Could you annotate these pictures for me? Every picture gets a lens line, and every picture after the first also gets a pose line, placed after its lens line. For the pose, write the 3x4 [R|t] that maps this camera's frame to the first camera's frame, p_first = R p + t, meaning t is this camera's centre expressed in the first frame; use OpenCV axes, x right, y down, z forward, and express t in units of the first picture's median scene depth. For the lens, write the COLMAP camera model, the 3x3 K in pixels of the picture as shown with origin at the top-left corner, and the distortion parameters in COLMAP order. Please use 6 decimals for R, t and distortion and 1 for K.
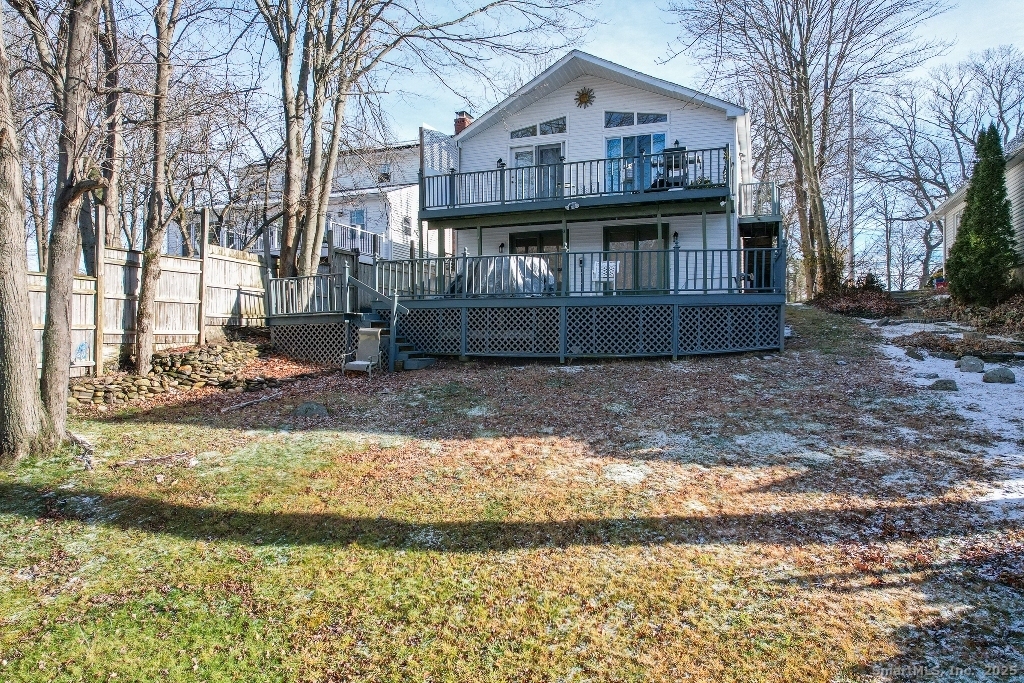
lens RADIAL K [[655.6, 0, 512.0], [0, 655.6, 341.5], [0, 0, 1]] dist [-0.062878, 0.055718]
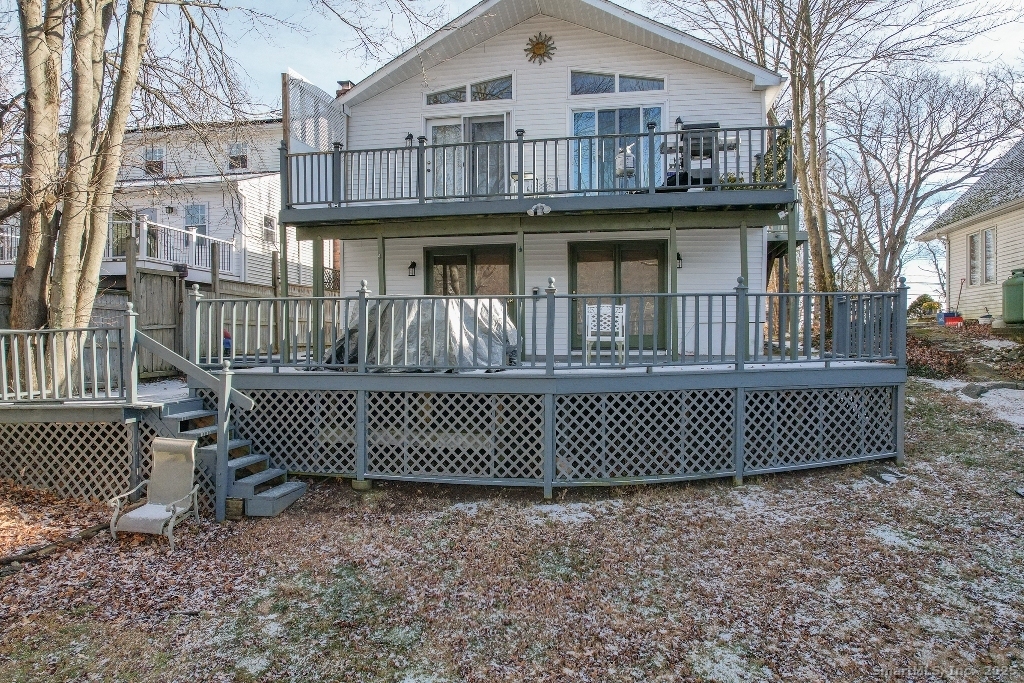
lens RADIAL K [[655.6, 0, 512.0], [0, 655.6, 341.5], [0, 0, 1]] dist [-0.062878, 0.055718]
pose [[0.983478, -0.002095, 0.181014, -0.047829], [0.002494, 0.999995, -0.001979, -0.090275], [-0.181009, 0.002397, 0.983478, 0.437687]]
